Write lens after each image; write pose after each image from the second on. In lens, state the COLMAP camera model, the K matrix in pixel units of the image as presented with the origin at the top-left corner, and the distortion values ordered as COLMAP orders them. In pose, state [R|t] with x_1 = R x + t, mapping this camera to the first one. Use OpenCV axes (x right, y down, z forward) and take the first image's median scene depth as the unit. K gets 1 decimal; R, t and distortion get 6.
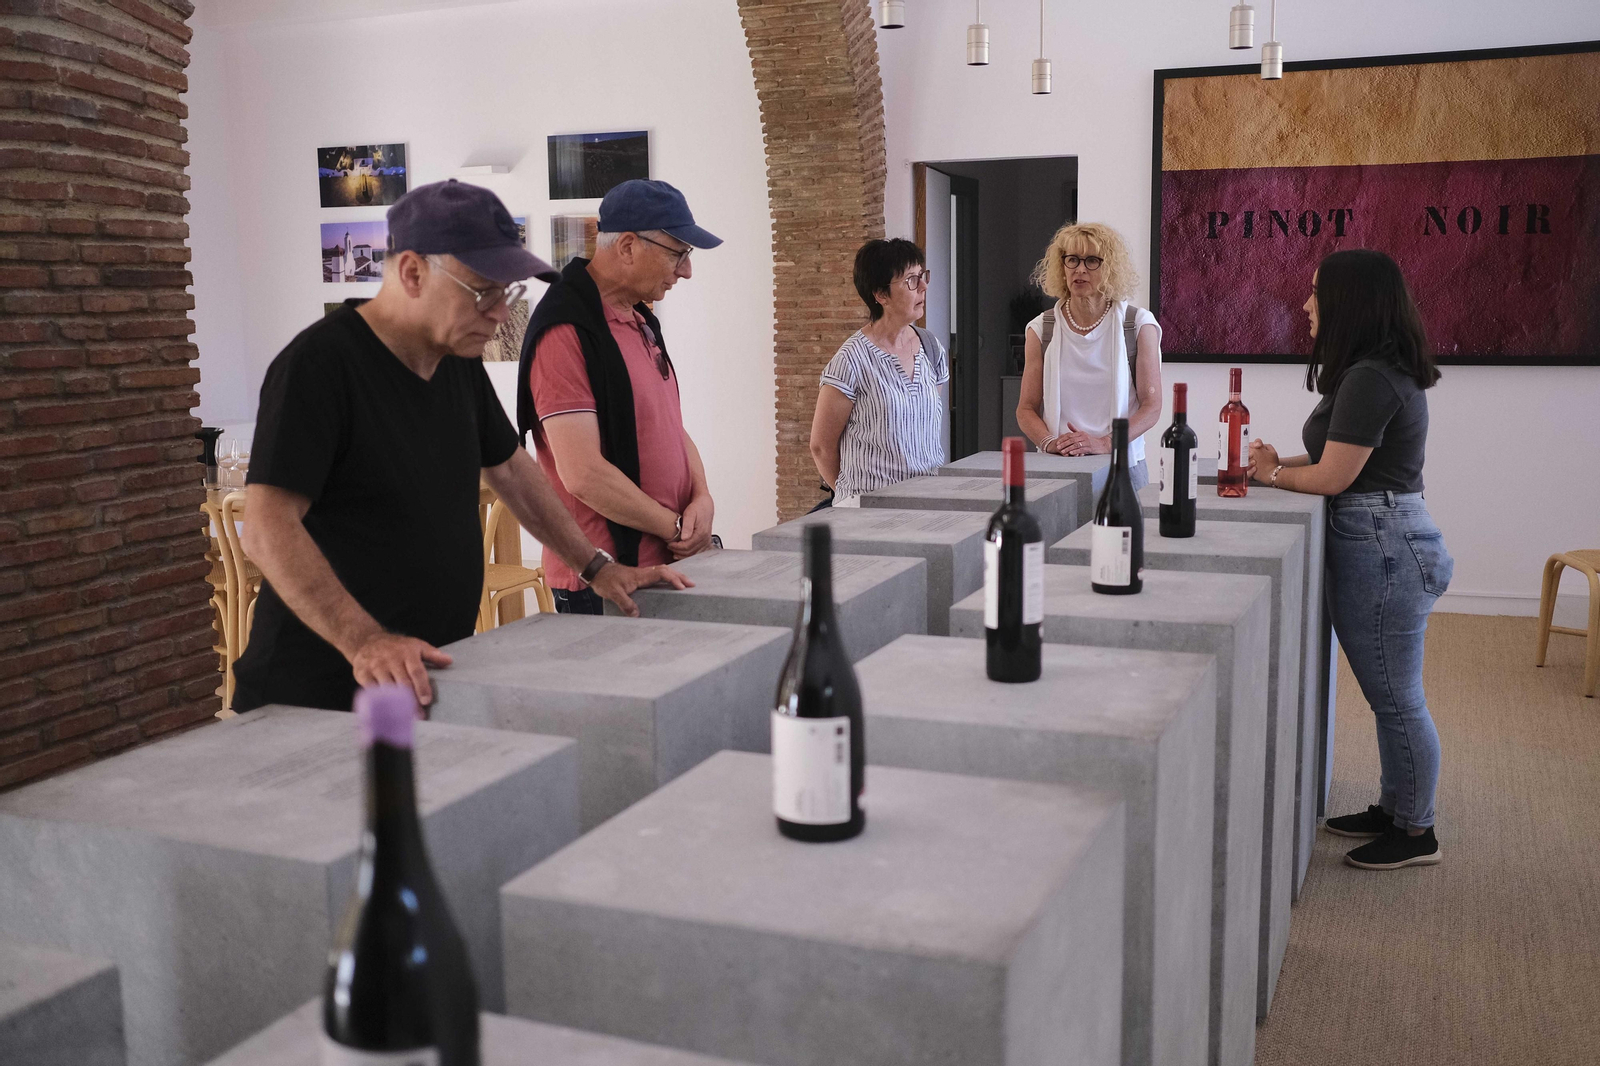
lens RADIAL K [[1666.9, 0, 800.0], [0, 1666.9, 533.0], [0, 0, 1]] dist [-0.055558, 0.178088]
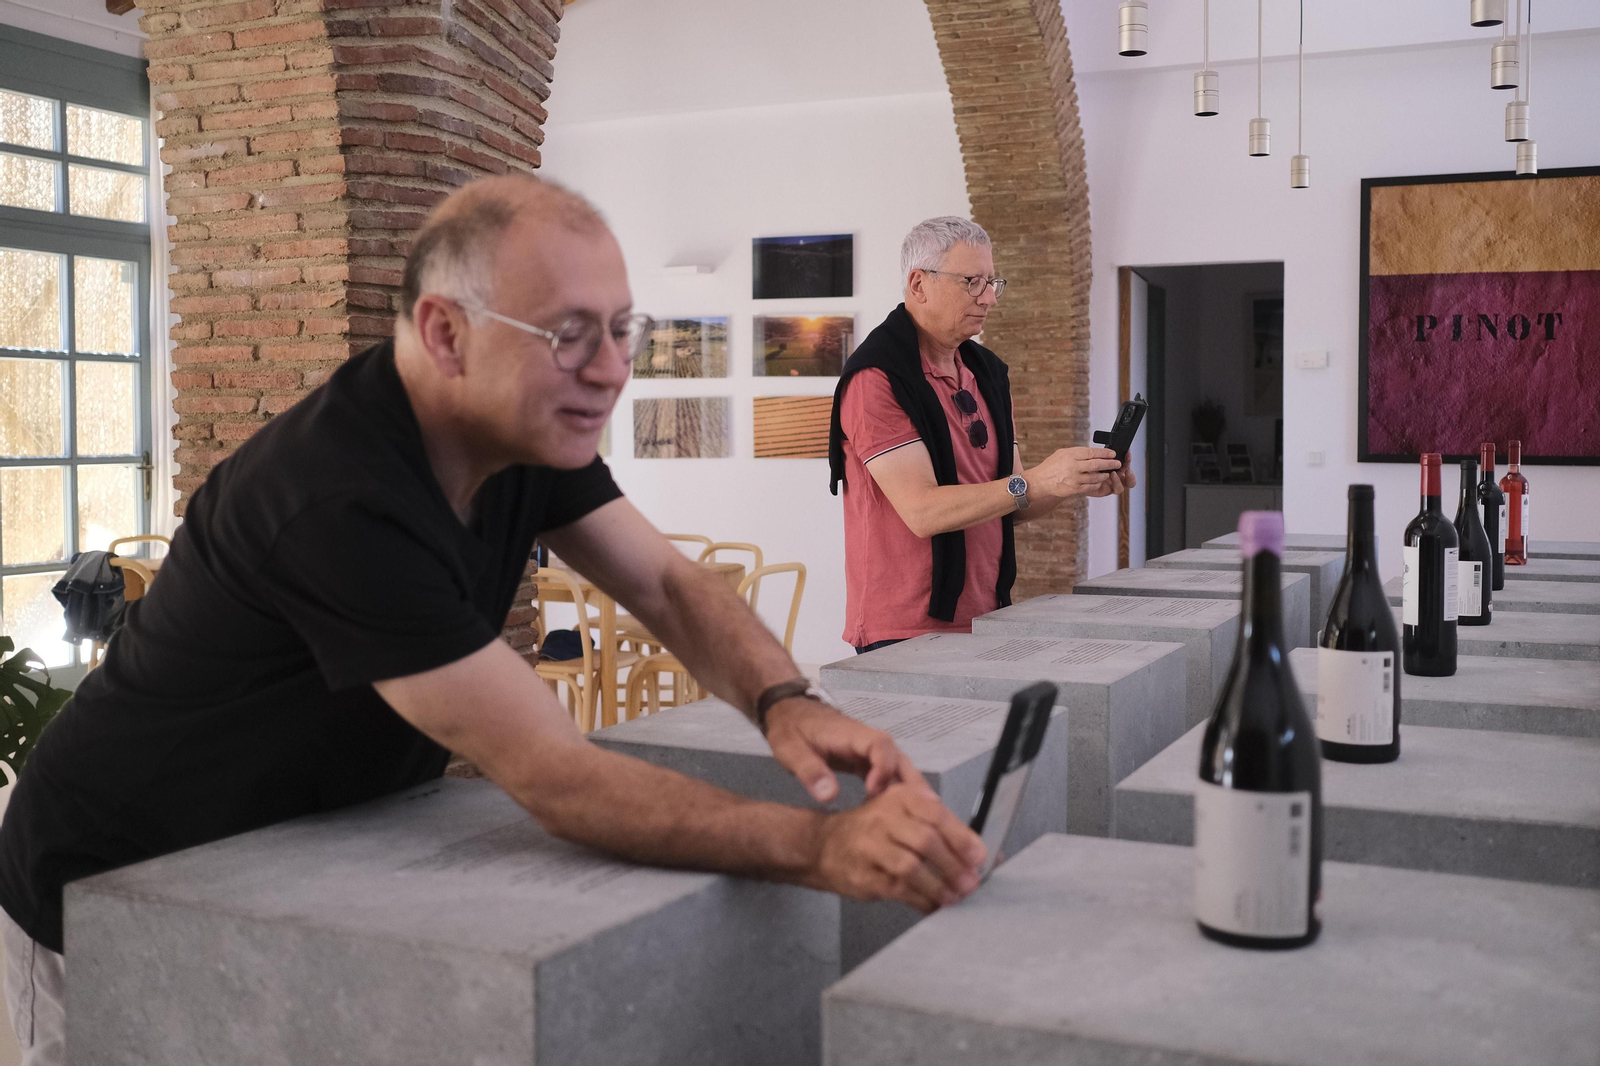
lens RADIAL K [[1830.7, 0, 734.0], [0, 1830.7, 529.8], [0, 0, 1]] dist [-0.067227, 0.190876]
pose [[0.999766, 0.013191, -0.017123, -0.151264], [-0.014954, 0.994118, -0.107267, 0.062960], [0.015607, 0.107498, 0.994083, -0.099732]]
